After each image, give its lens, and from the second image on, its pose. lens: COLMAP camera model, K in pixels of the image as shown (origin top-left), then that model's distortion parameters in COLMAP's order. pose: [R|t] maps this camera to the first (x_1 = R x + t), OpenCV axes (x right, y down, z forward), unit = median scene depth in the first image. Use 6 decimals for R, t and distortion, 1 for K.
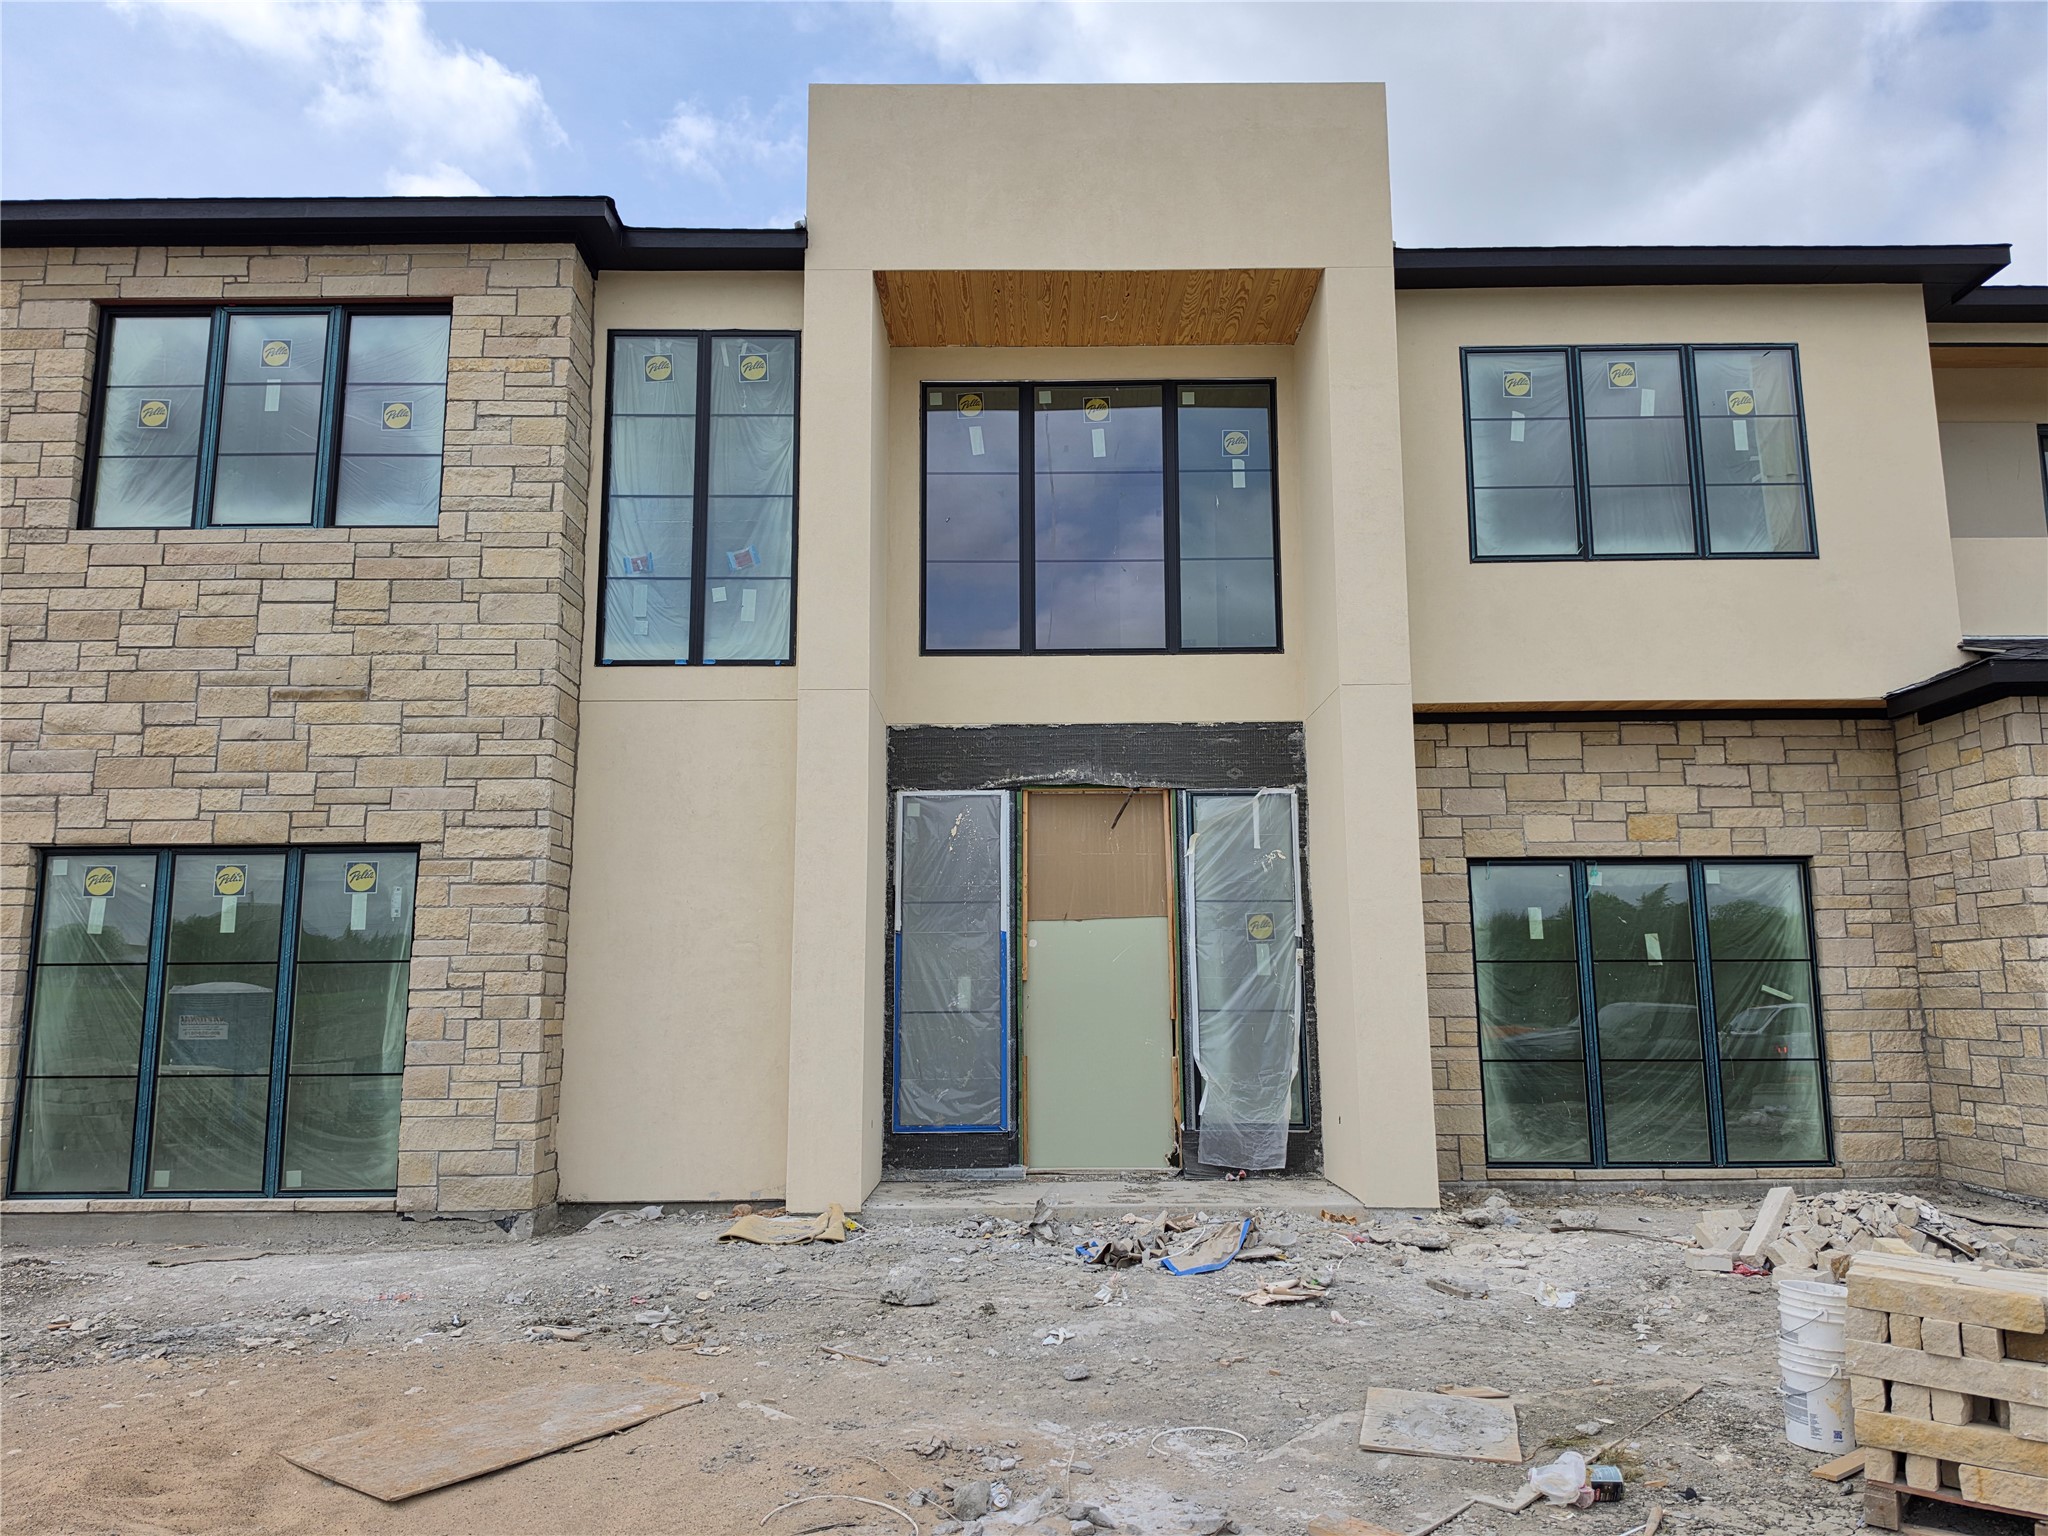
lens RADIAL K [[1356.8, 0, 1047.8], [0, 1356.8, 762.3], [0, 0, 1]] dist [0.099092, -0.124659]
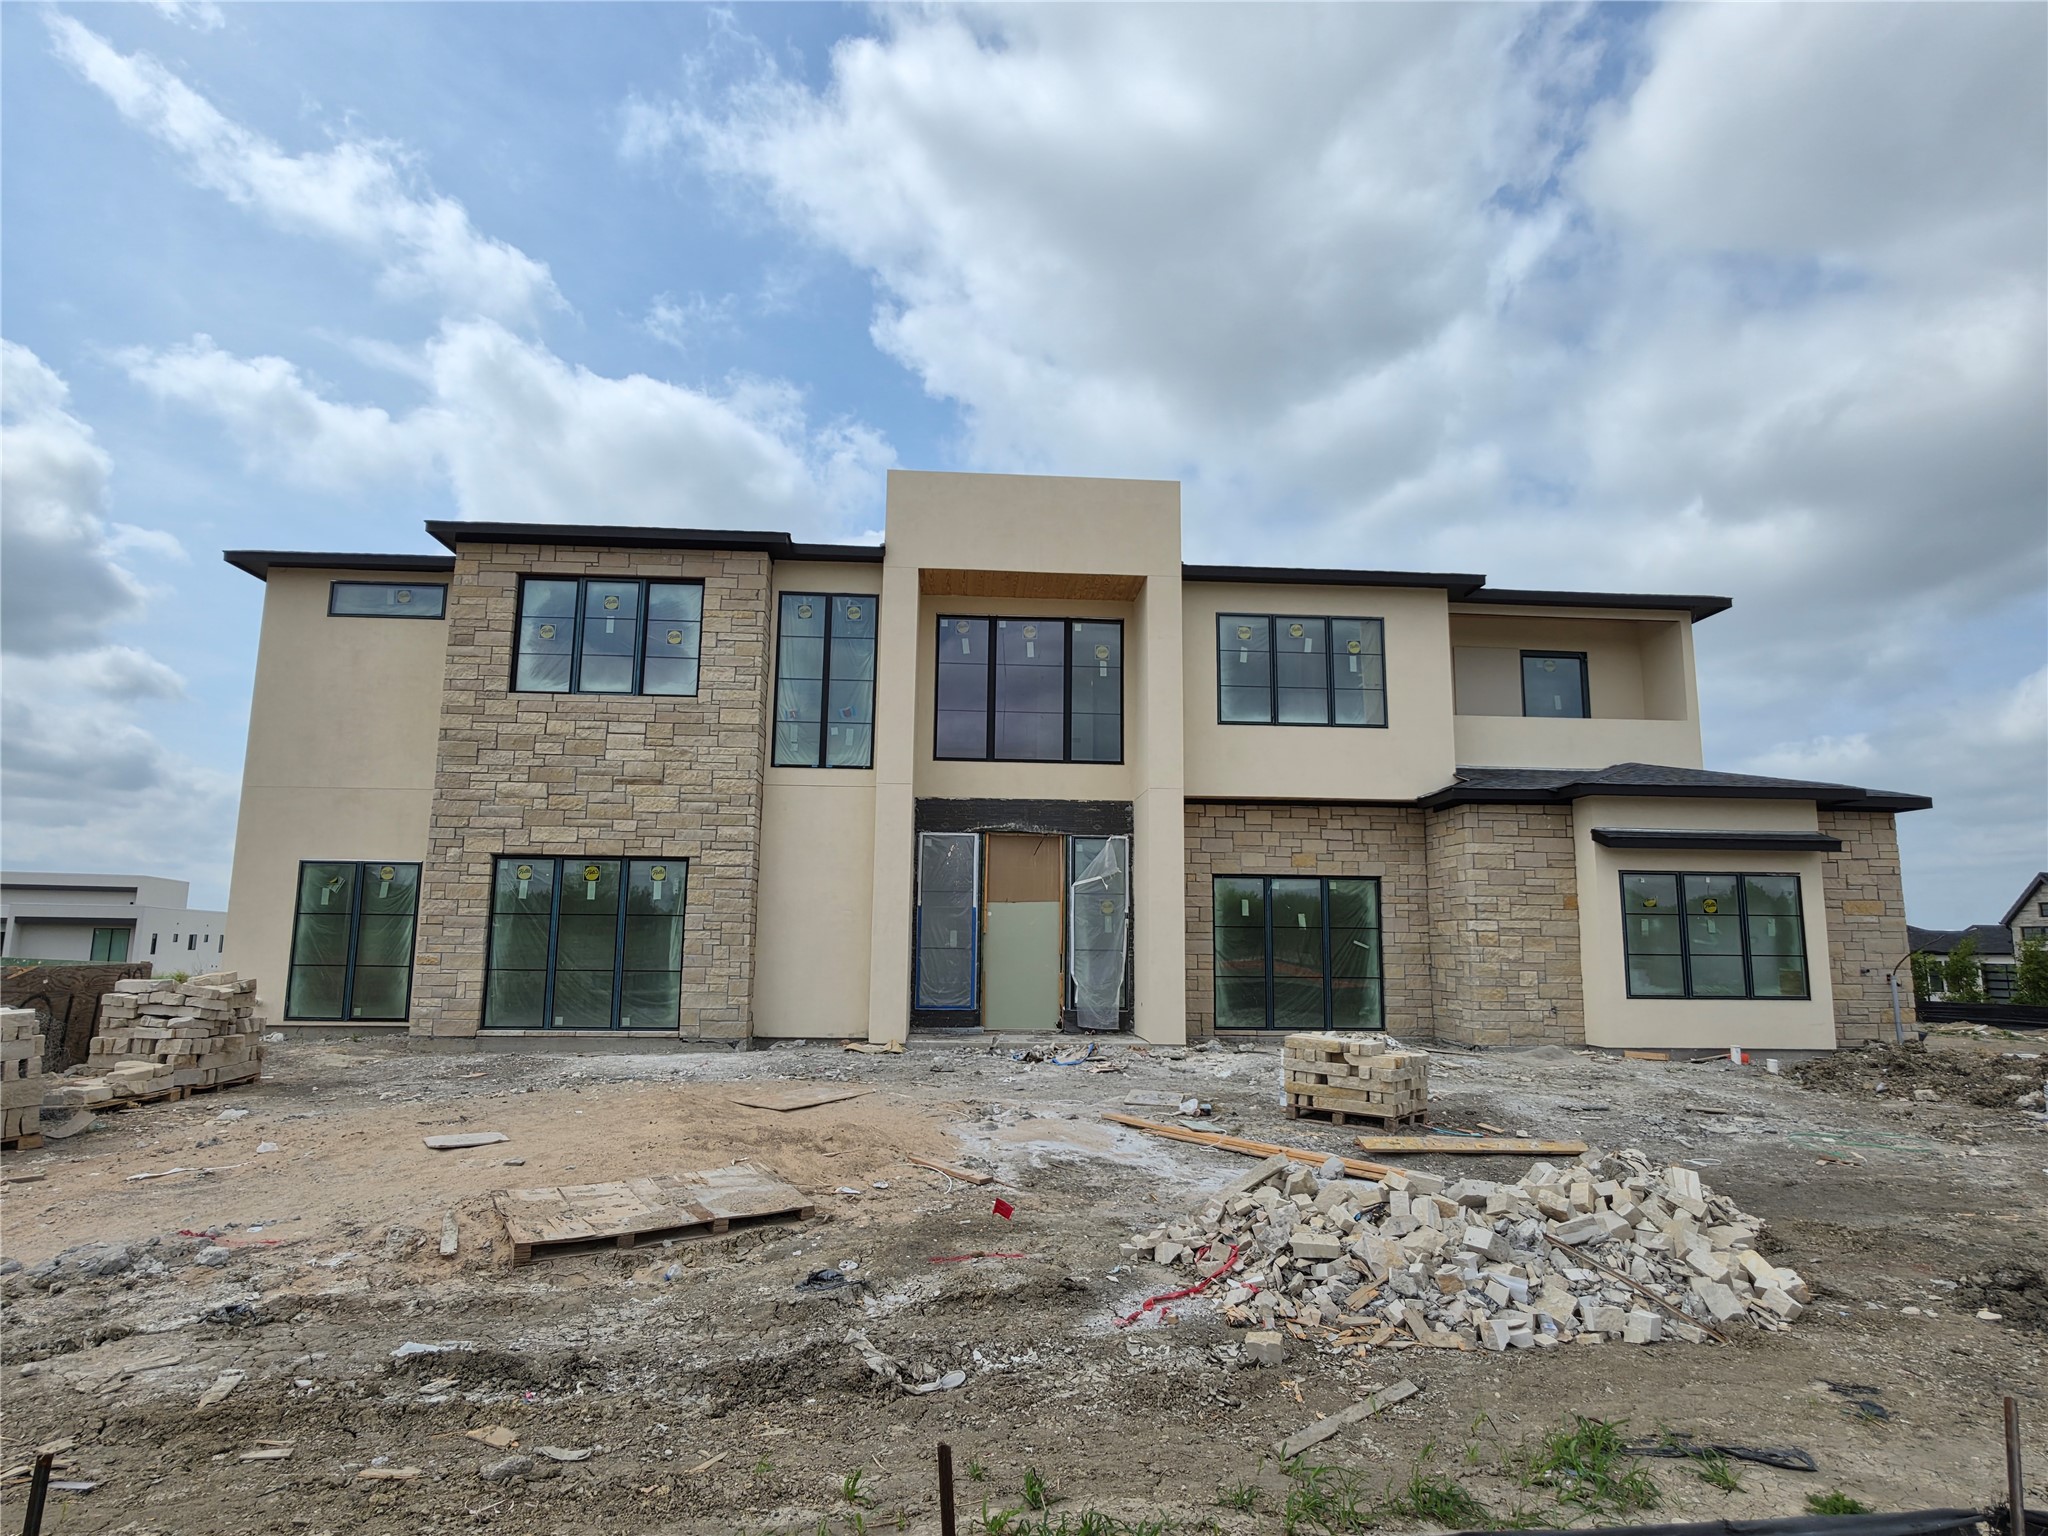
lens RADIAL K [[1071.6, 0, 1024.0], [0, 1071.6, 768.0], [0, 0, 1]] dist [0.000203, 0.000667]
pose [[0.998235, 0.027671, 0.052551, -0.050194], [-0.027965, 0.999597, 0.004866, -0.085753], [-0.052395, -0.006327, 0.998606, -0.541723]]
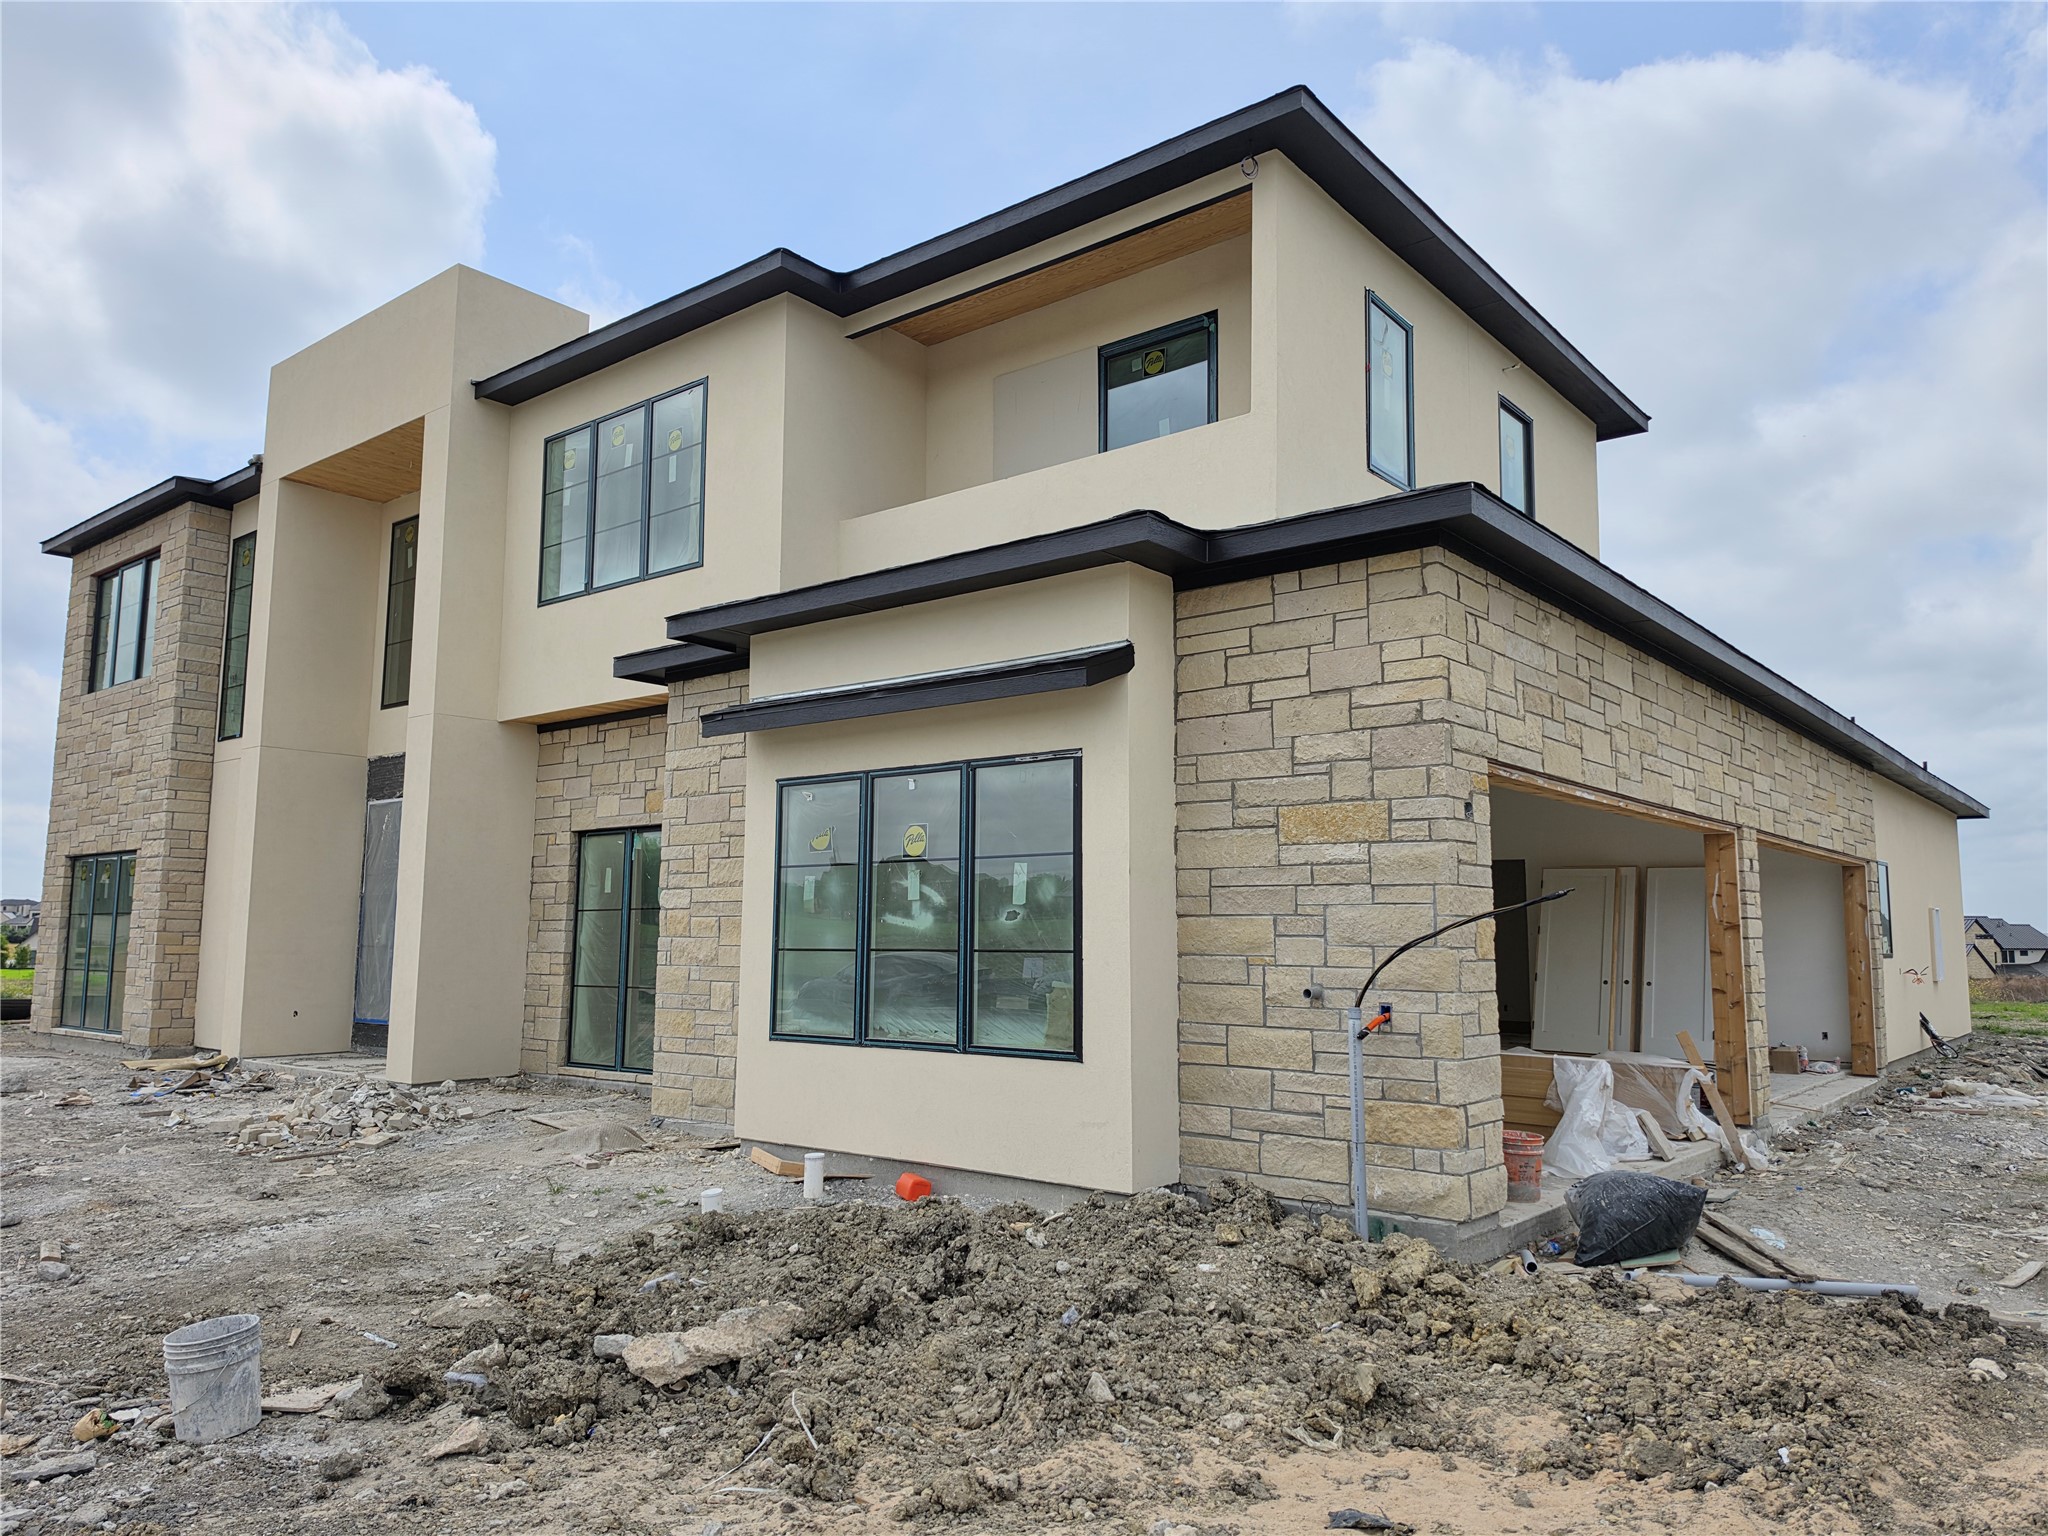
lens RADIAL K [[1356.8, 0, 1047.8], [0, 1356.8, 762.3], [0, 0, 1]] dist [0.099092, -0.124659]
pose [[0.787968, -0.066518, -0.612113, 1.536983], [0.091910, 0.995716, 0.010110, 0.034131], [0.608818, -0.064226, 0.790706, 0.260107]]
